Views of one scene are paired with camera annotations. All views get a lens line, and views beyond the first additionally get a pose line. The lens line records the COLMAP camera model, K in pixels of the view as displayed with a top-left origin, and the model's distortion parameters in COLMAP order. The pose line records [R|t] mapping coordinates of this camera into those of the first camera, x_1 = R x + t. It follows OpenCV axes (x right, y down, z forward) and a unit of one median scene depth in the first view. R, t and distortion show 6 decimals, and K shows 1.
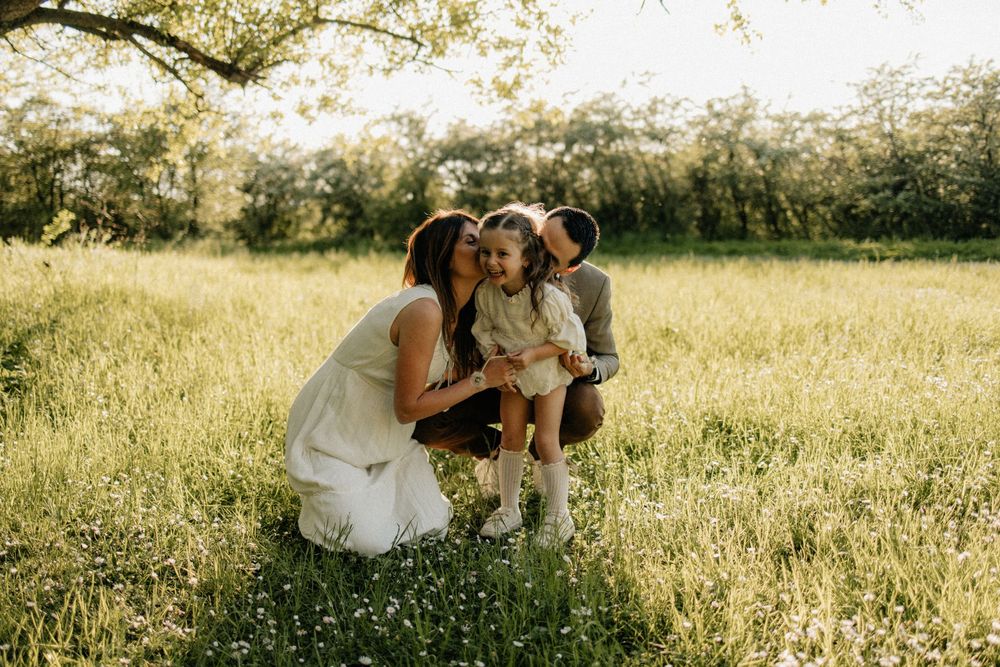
lens RADIAL K [[1036.6, 0, 501.4], [0, 1036.6, 352.8], [0, 0, 1]] dist [0.017615, 0.008846]
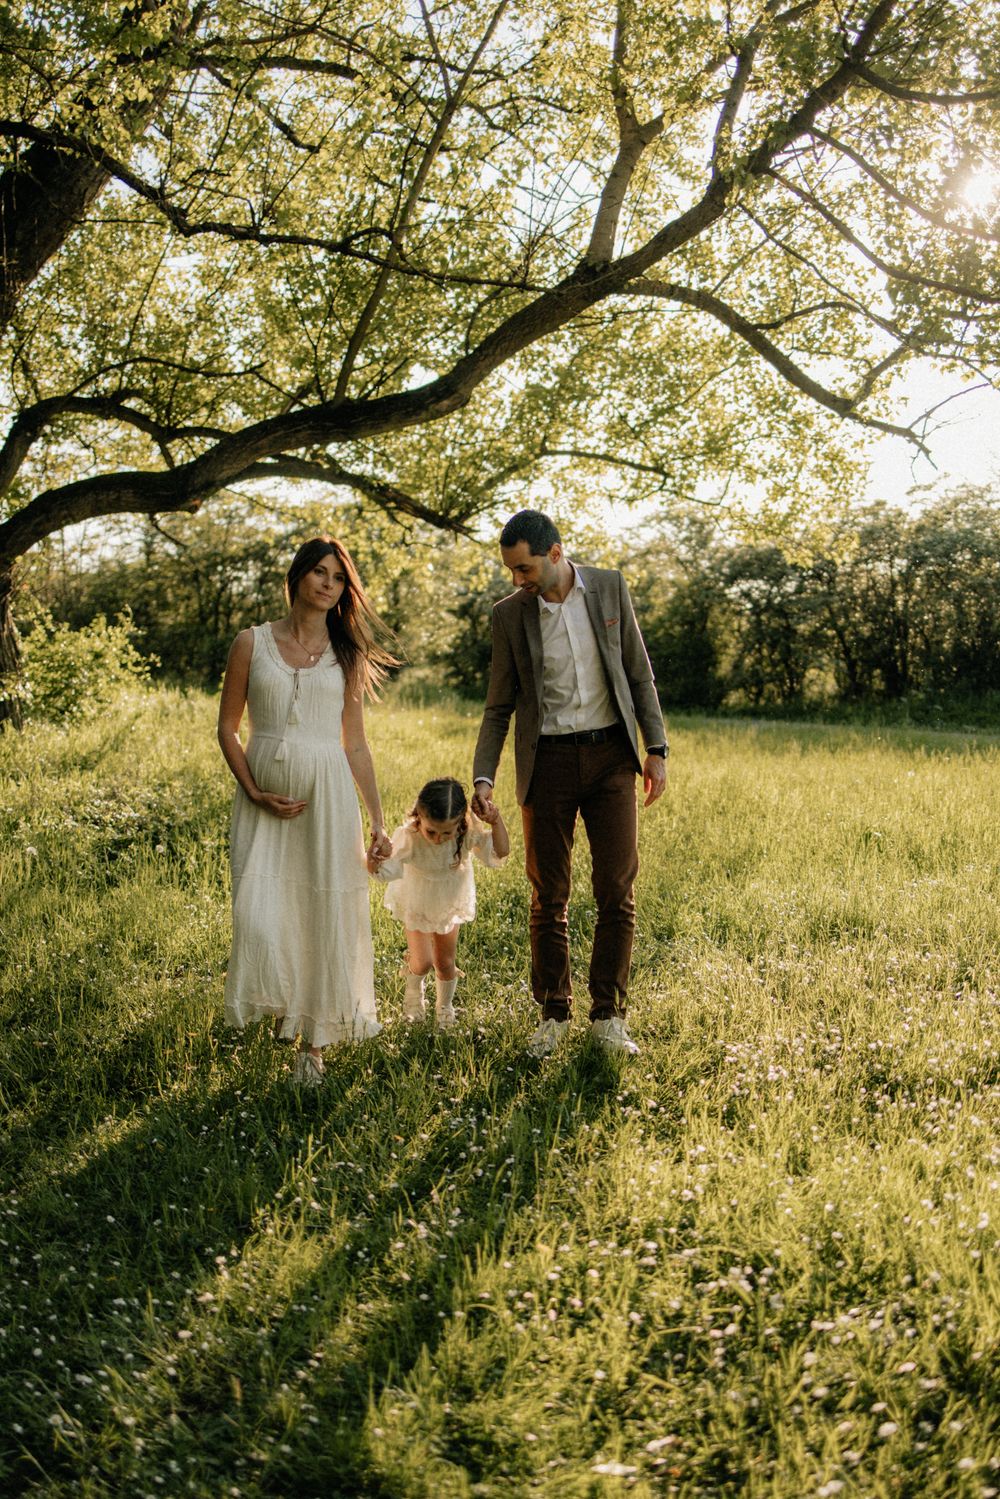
lens RADIAL K [[1804.3, 0, 470.1], [0, 1804.3, 833.2], [0, 0, 1]] dist [-0.007773, 0.025917]
pose [[0.970369, 0.055550, -0.235155, 0.073310], [-0.057291, 0.998357, -0.000570, -0.000839], [0.234737, 0.014025, 0.971958, -0.255573]]
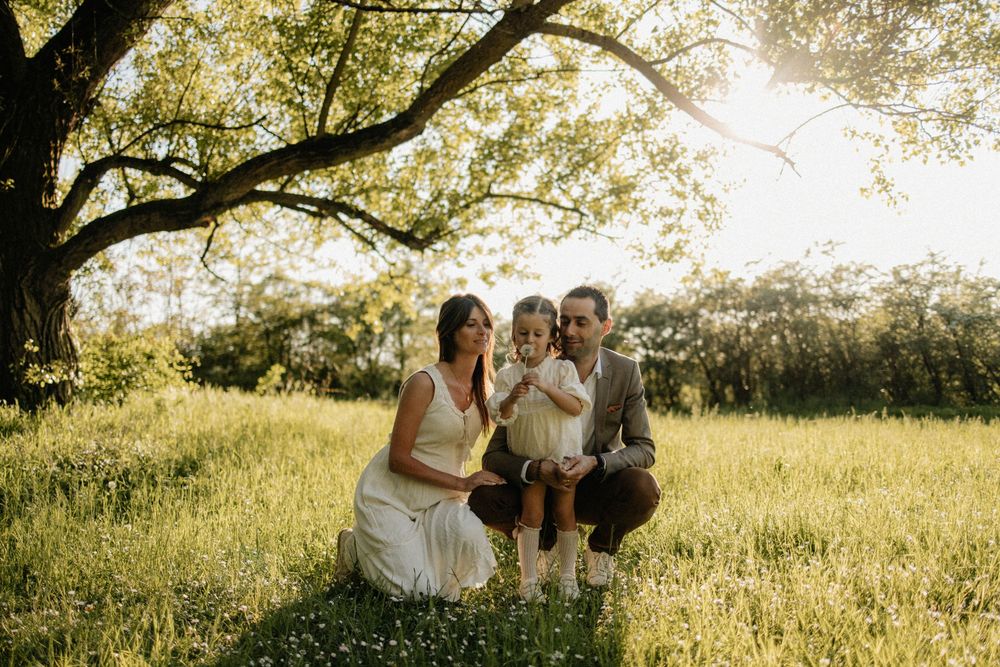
lens RADIAL K [[1024.4, 0, 500.0], [0, 1024.4, 333.5], [0, 0, 1]] dist [0.016264, 0.001625]
pose [[0.976888, -0.000154, -0.213752, 0.040163], [-0.039988, 0.982213, -0.183460, 0.017808], [0.209978, 0.187768, 0.959506, -0.022655]]
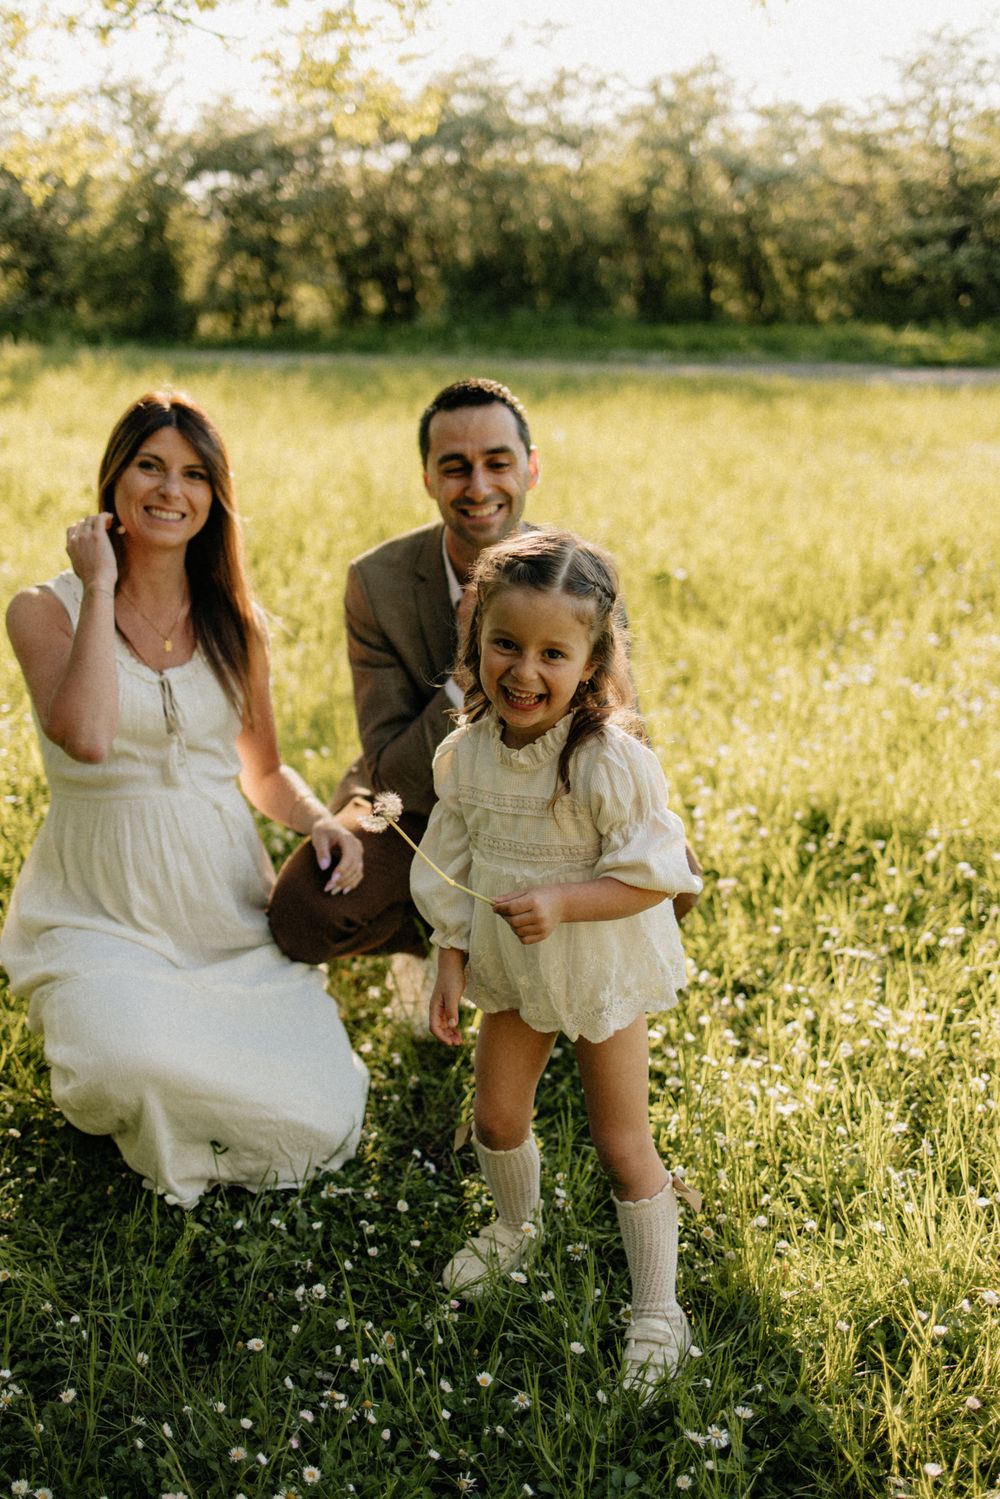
lens RADIAL K [[1634.5, 0, 536.9], [0, 1634.5, 712.2], [0, 0, 1]] dist [0.028175, 0.000208]
pose [[0.988183, -0.031087, 0.150093, -0.016742], [0.007762, 0.988110, 0.153553, -0.032019], [-0.153082, -0.150574, 0.976675, 0.049033]]
